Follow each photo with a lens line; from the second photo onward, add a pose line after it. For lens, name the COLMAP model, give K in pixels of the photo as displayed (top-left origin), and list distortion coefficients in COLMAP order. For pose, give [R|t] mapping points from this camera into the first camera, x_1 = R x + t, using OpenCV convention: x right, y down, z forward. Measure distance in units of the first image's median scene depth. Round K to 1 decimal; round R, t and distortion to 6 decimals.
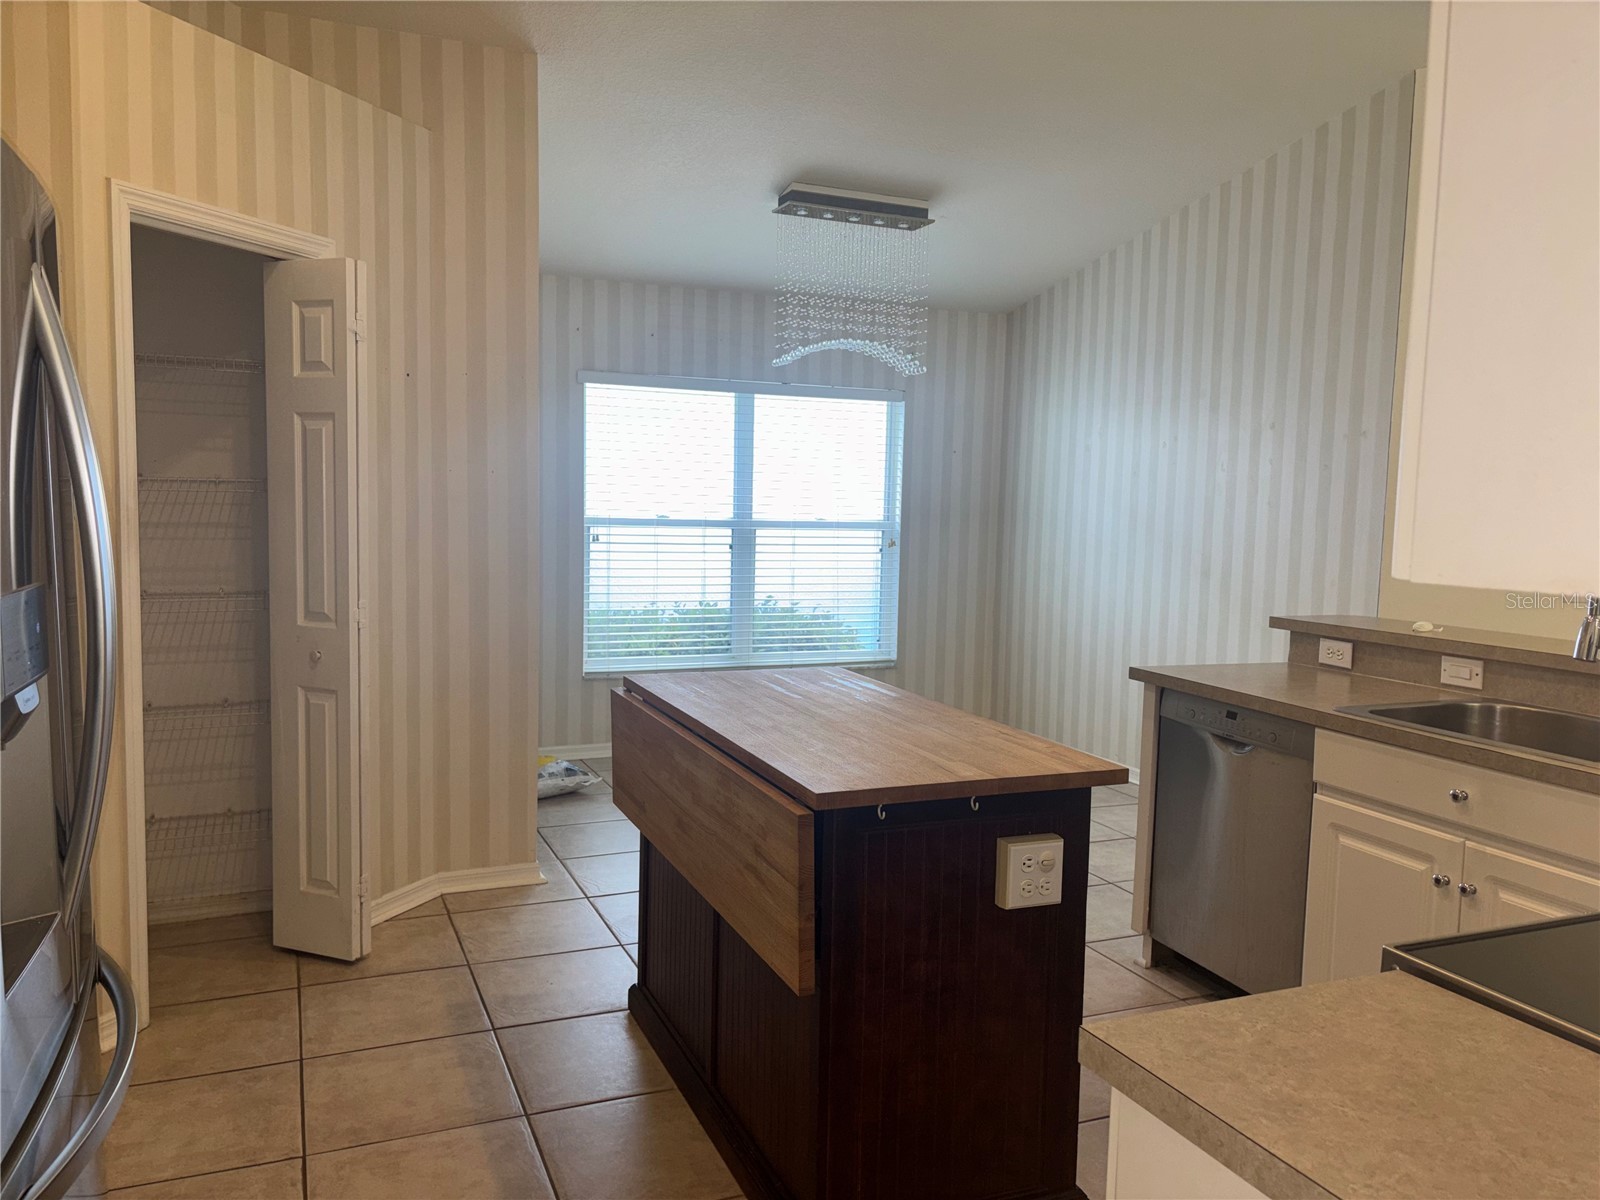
lens RADIAL K [[1174.9, 0, 798.9], [0, 1174.9, 630.8], [0, 0, 1]] dist [0.003096, -0.001071]
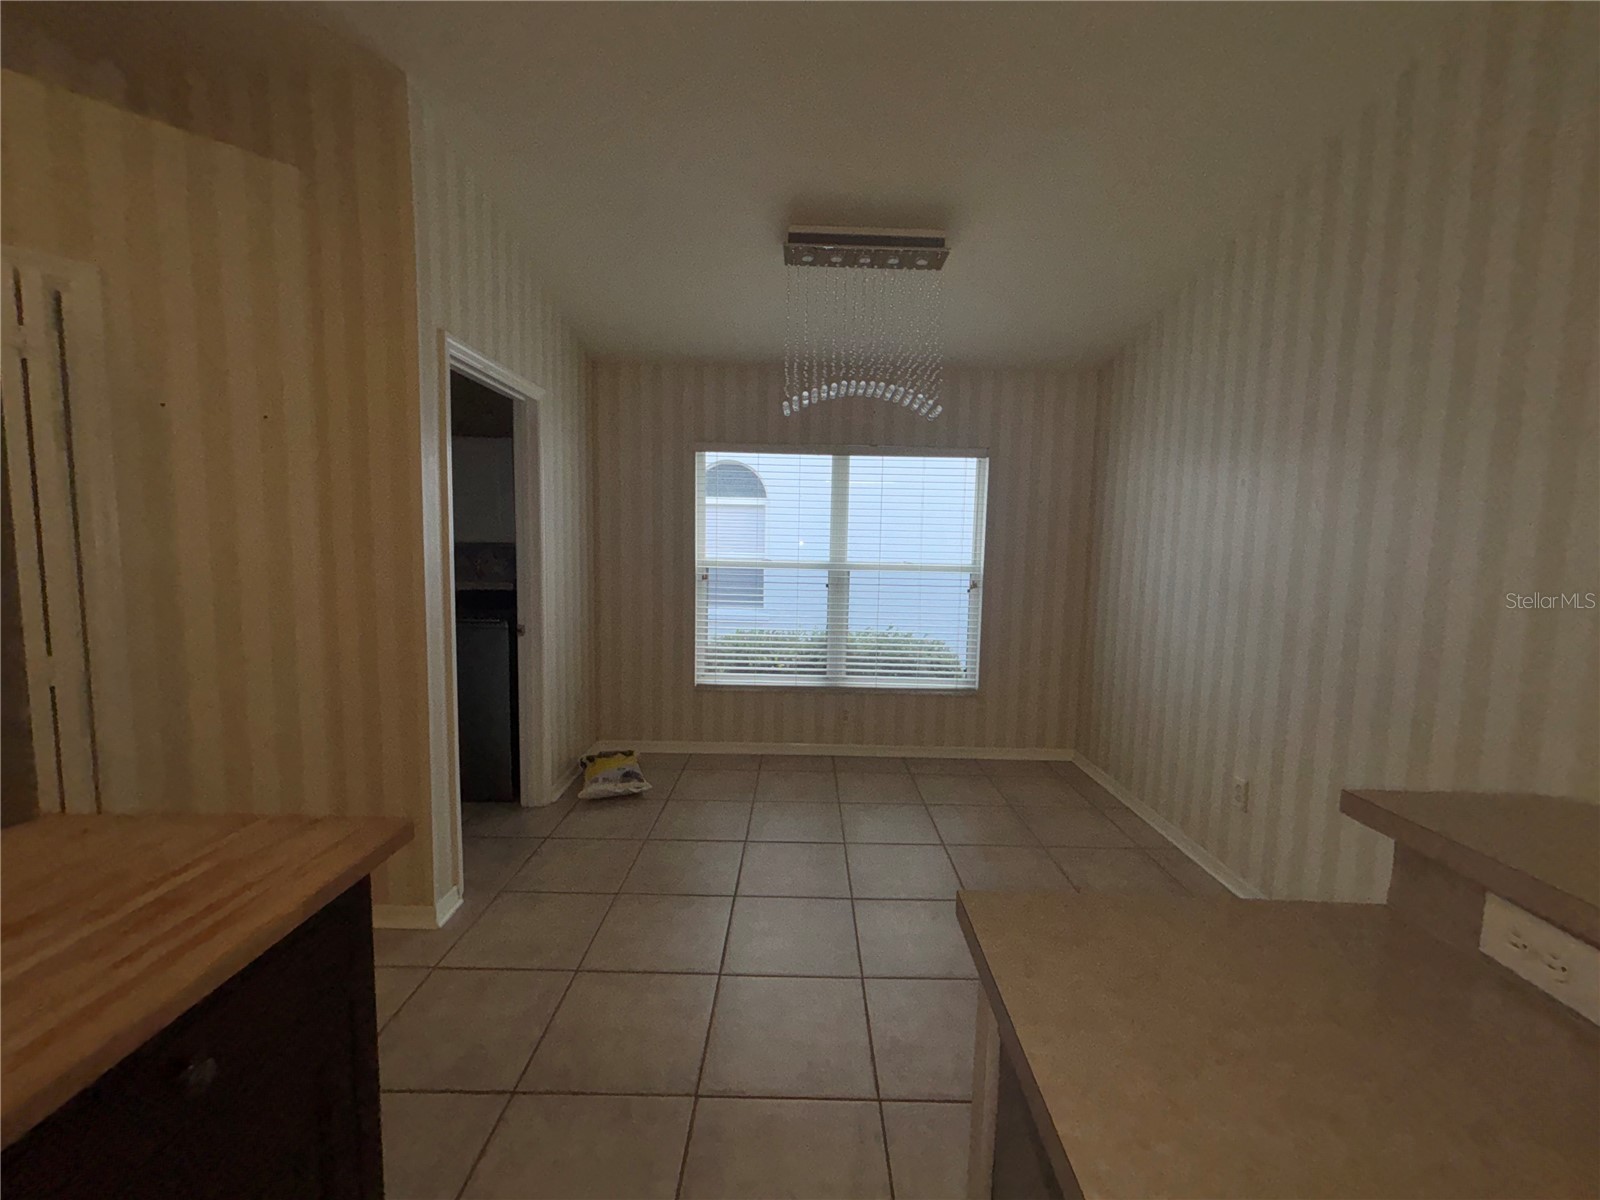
lens RADIAL K [[644.5, 0, 803.5], [0, 644.5, 601.3], [0, 0, 1]] dist [-0.004966, -0.000085]
pose [[0.921582, 0.035453, -0.386561, 0.173727], [-0.045910, 0.998786, -0.017850, -0.043311], [0.385459, 0.034197, 0.922091, 0.395315]]
